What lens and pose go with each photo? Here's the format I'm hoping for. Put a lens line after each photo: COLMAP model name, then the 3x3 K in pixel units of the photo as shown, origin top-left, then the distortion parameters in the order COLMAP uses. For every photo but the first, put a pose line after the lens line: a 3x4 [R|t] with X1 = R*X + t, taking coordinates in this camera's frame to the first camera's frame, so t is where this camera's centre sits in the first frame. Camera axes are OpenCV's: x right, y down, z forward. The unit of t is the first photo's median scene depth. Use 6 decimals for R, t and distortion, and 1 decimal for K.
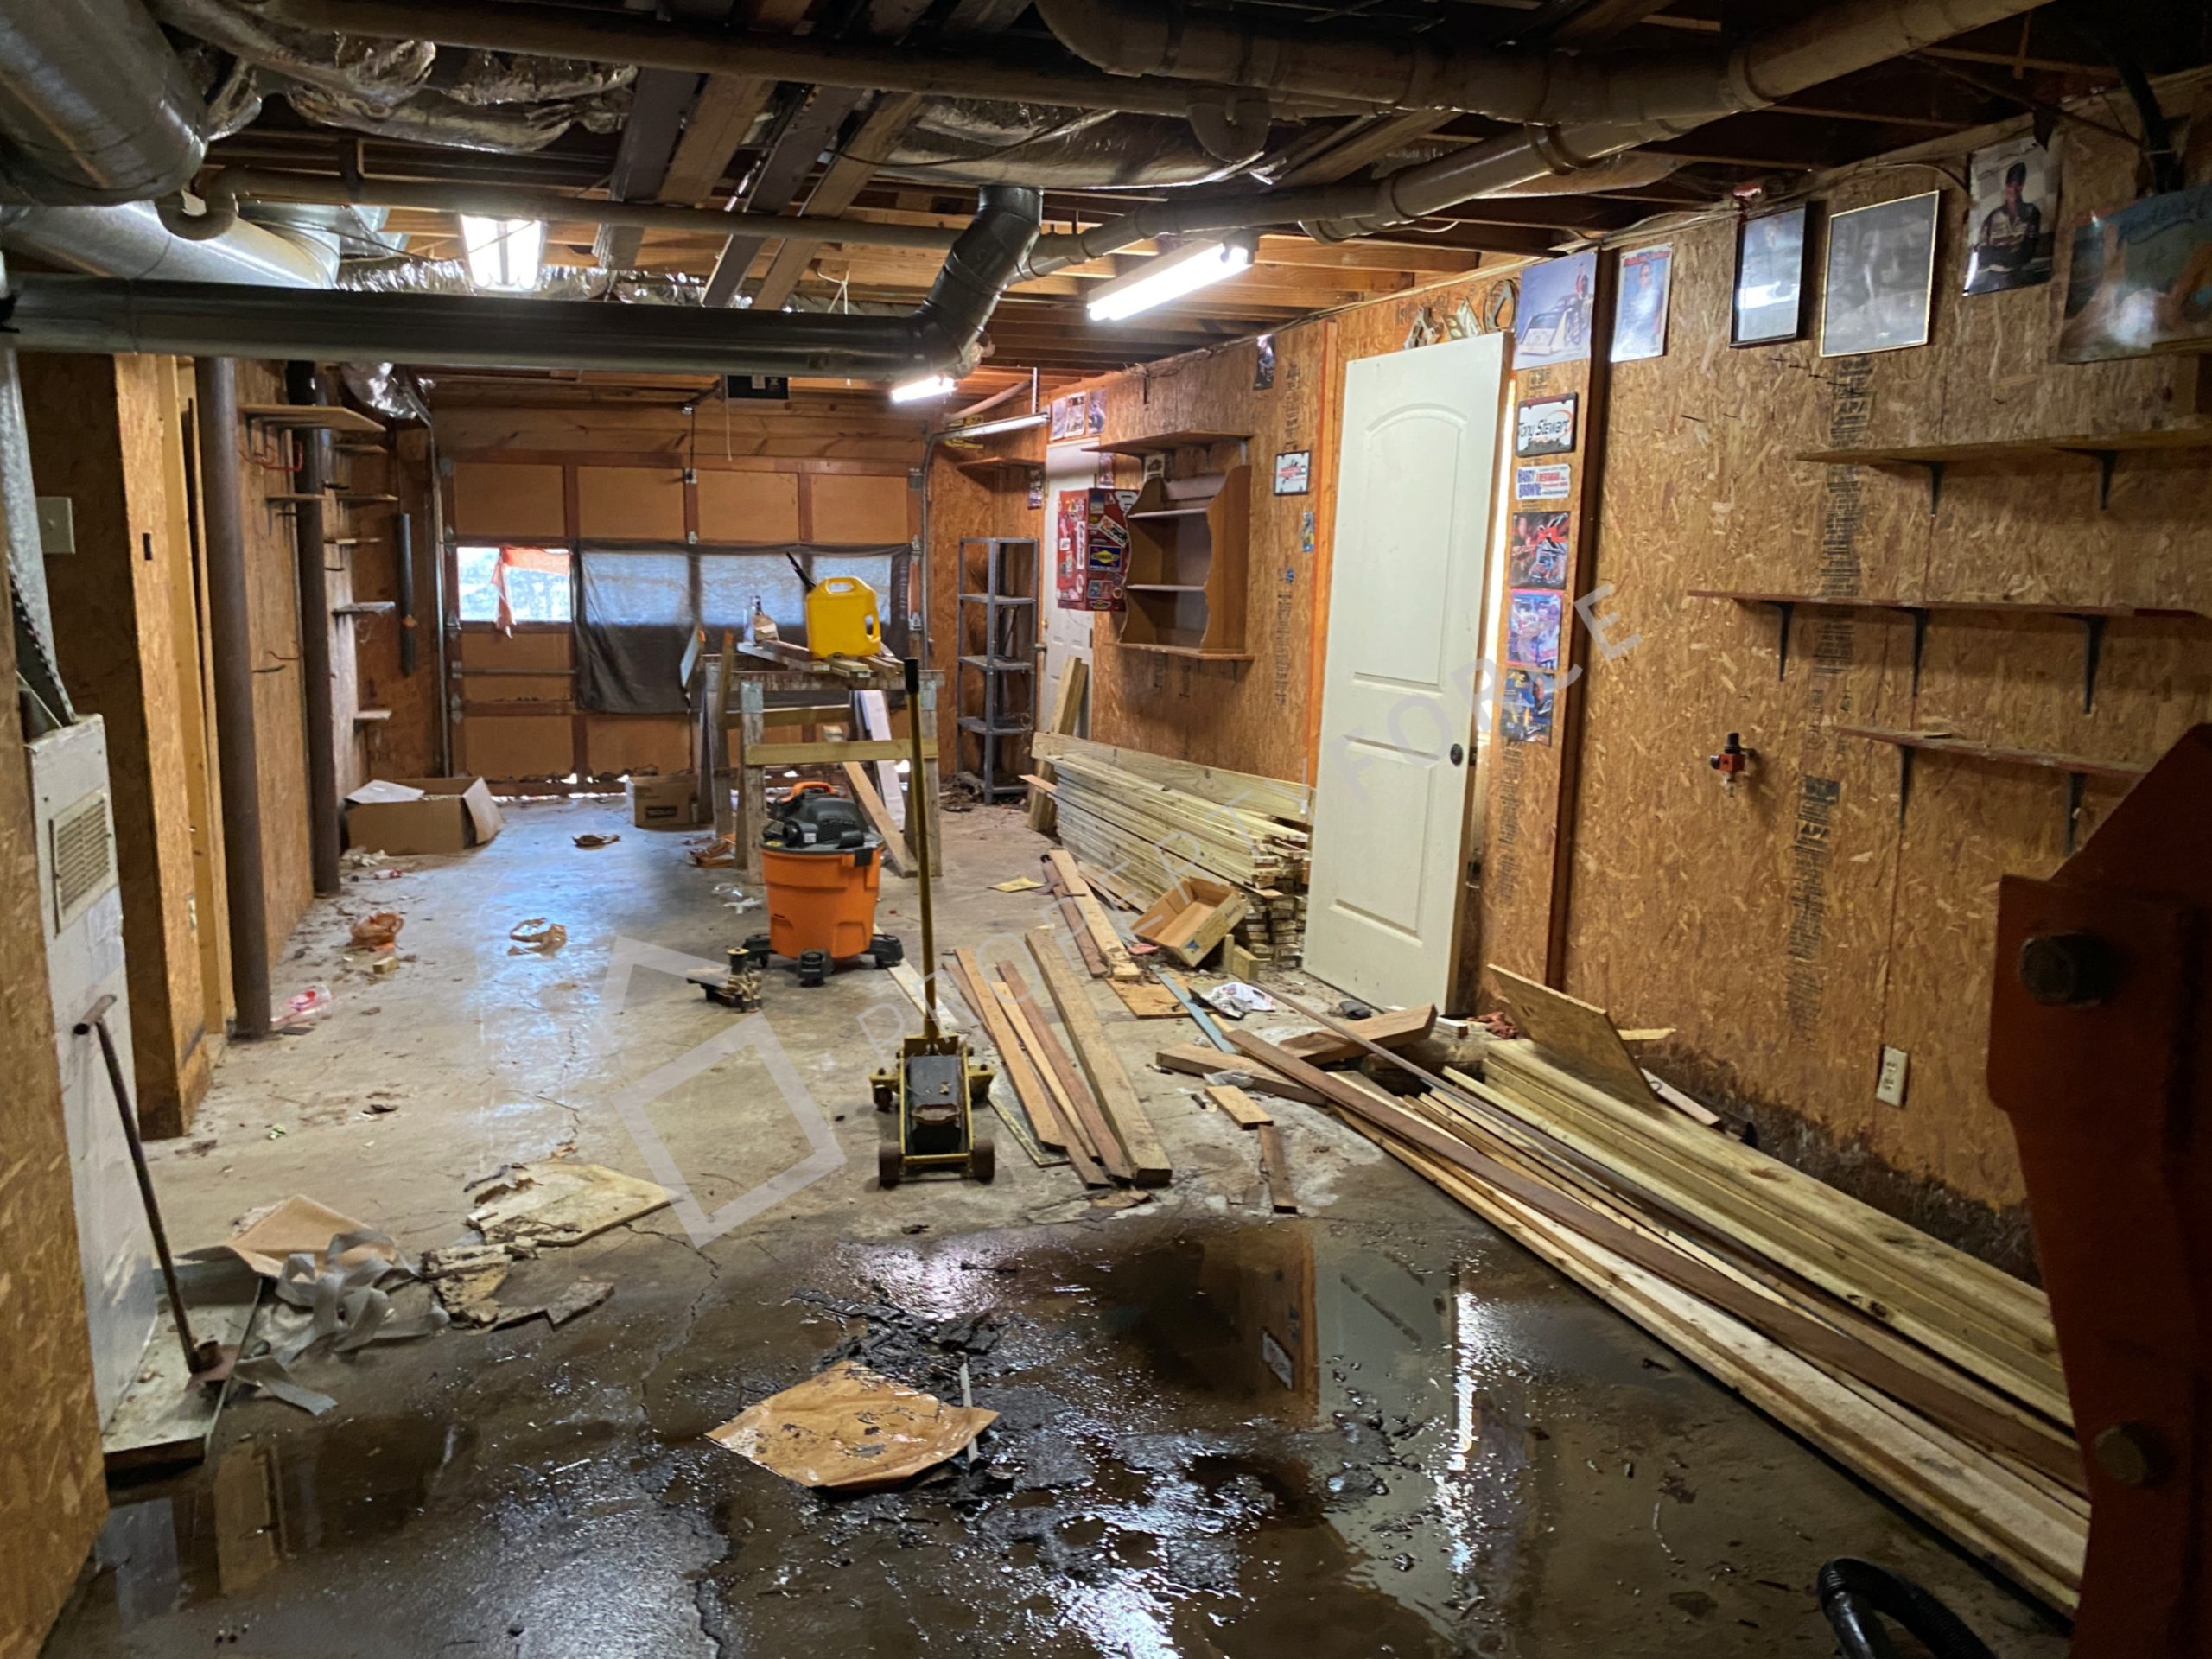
lens RADIAL K [[1690.7, 0, 1108.4], [0, 1690.7, 820.8], [0, 0, 1]] dist [0.002989, 0.003585]
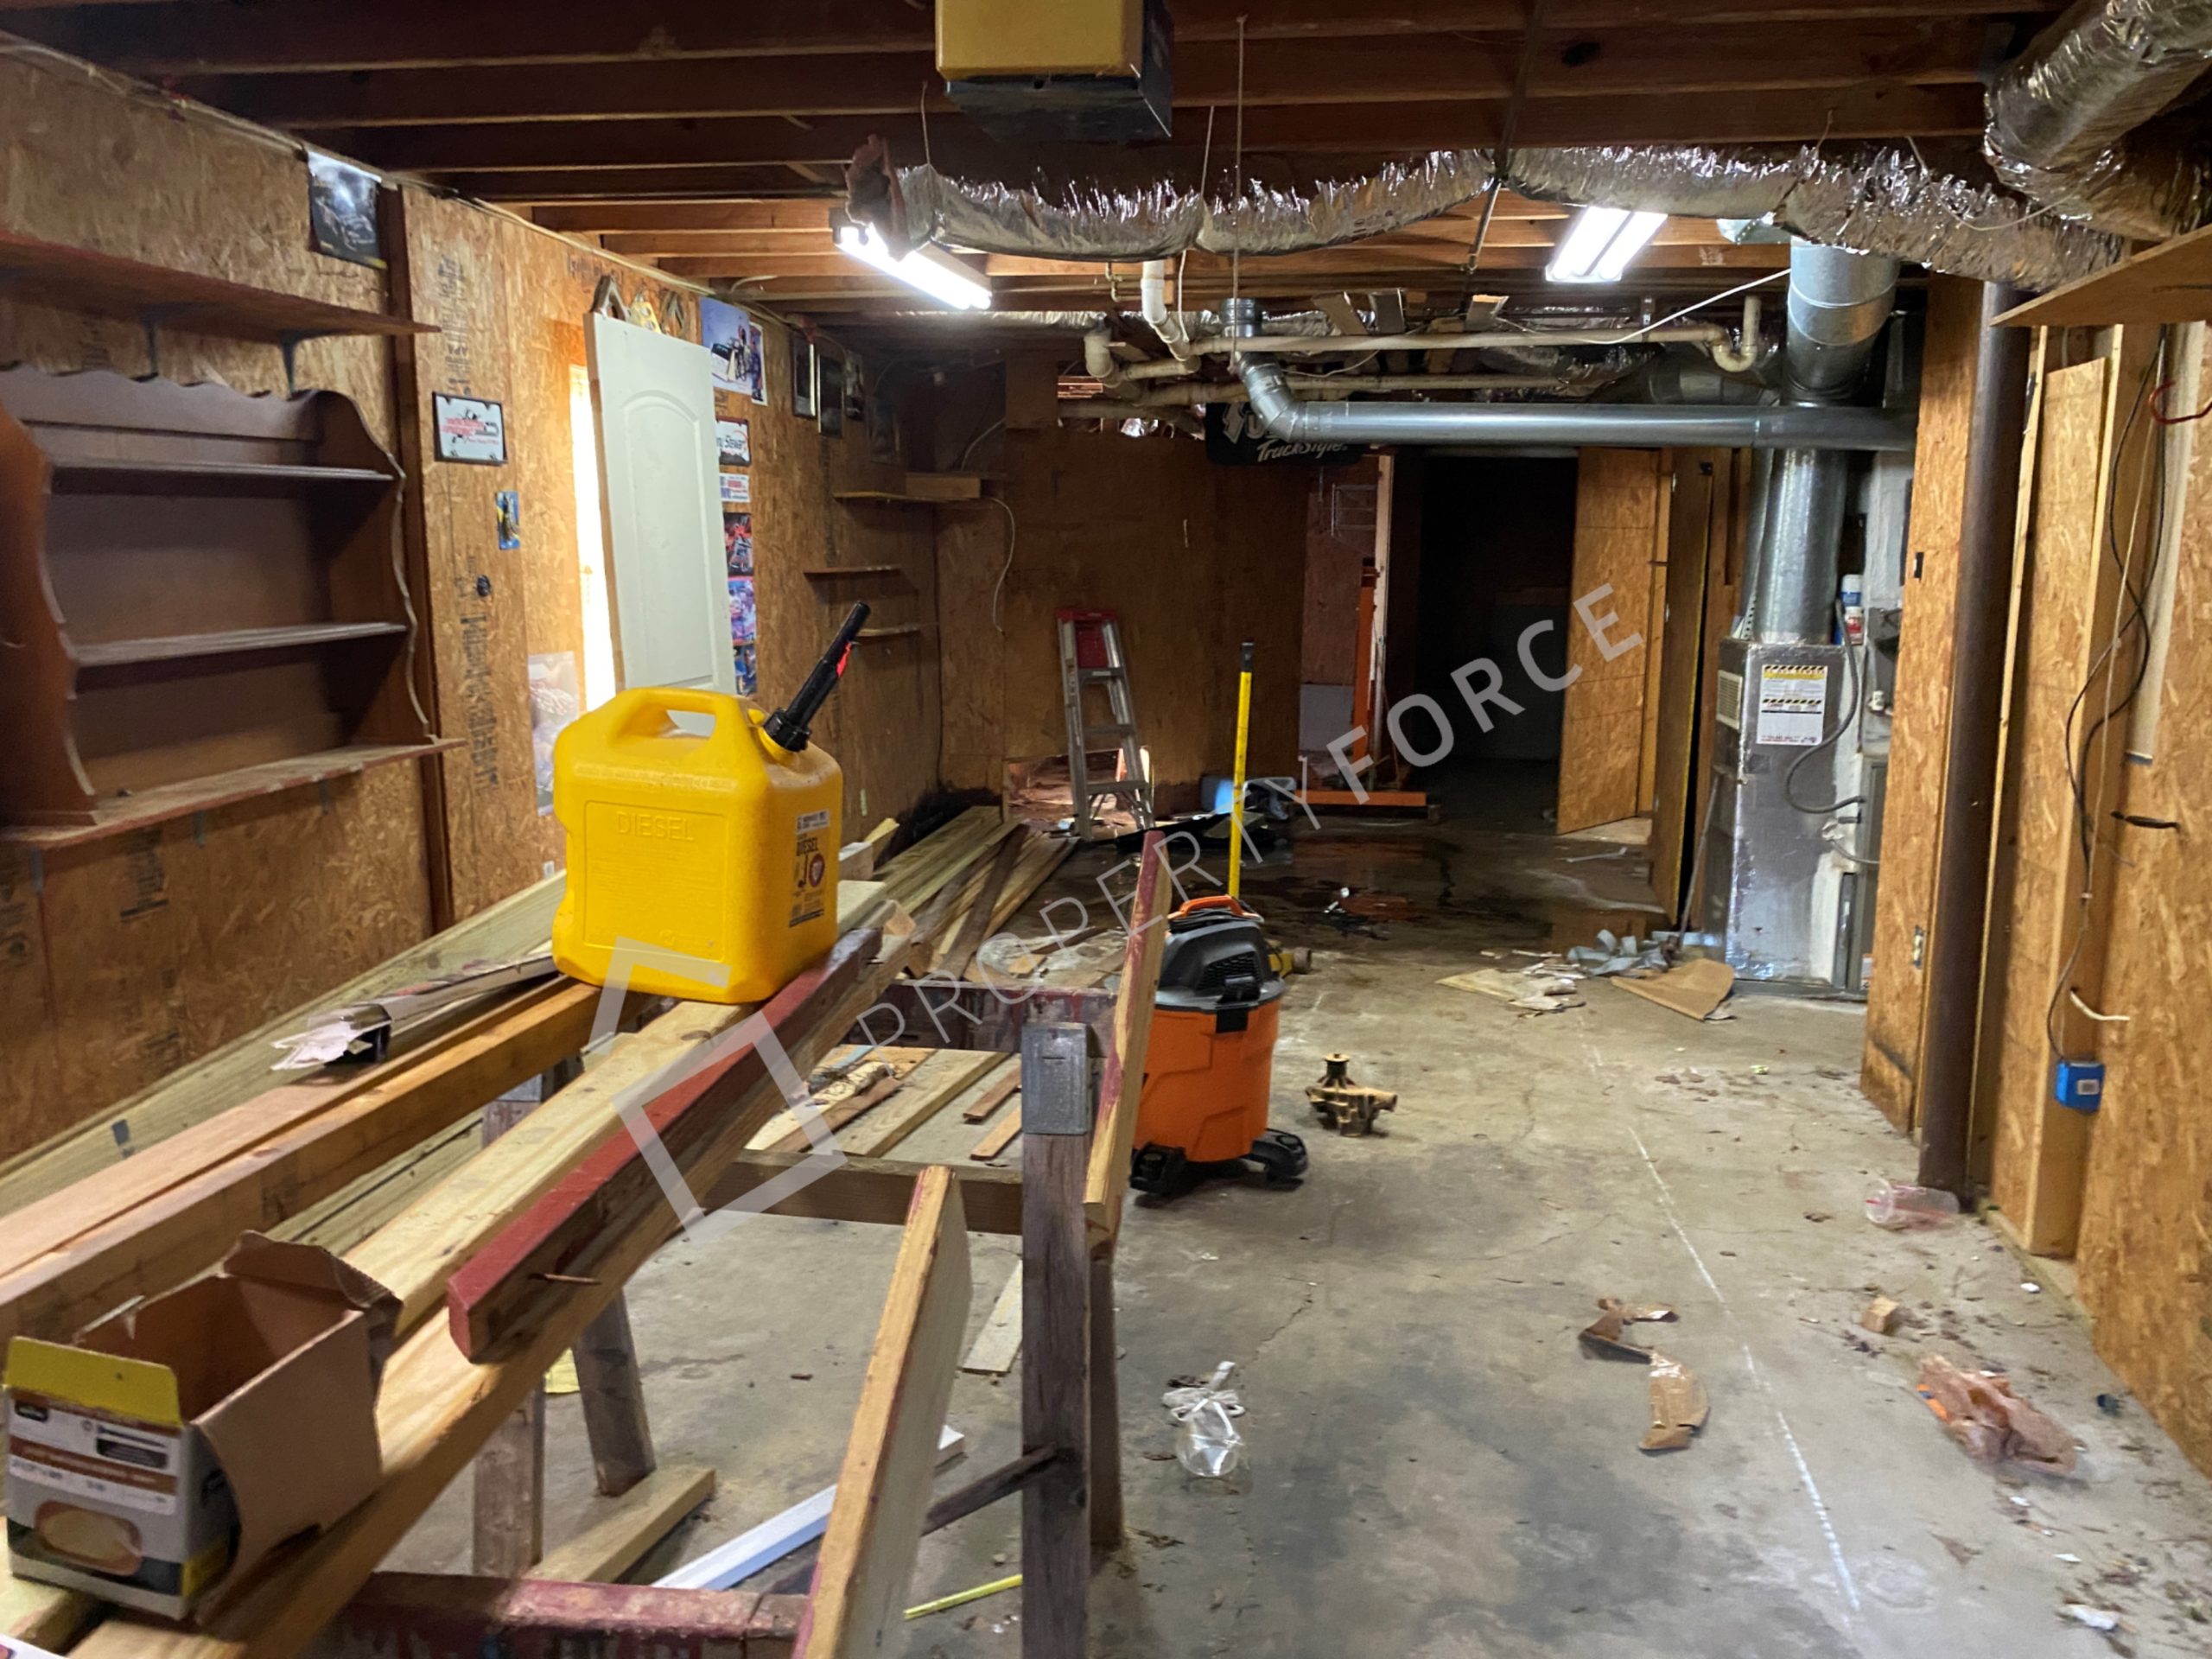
lens RADIAL K [[1690.7, 0, 1108.4], [0, 1690.7, 820.8], [0, 0, 1]] dist [0.002989, 0.003585]
pose [[-0.874350, -0.097387, 0.475424, -0.578579], [0.062951, 0.948620, 0.310092, -0.335347], [-0.481195, 0.301057, -0.823295, 1.953733]]
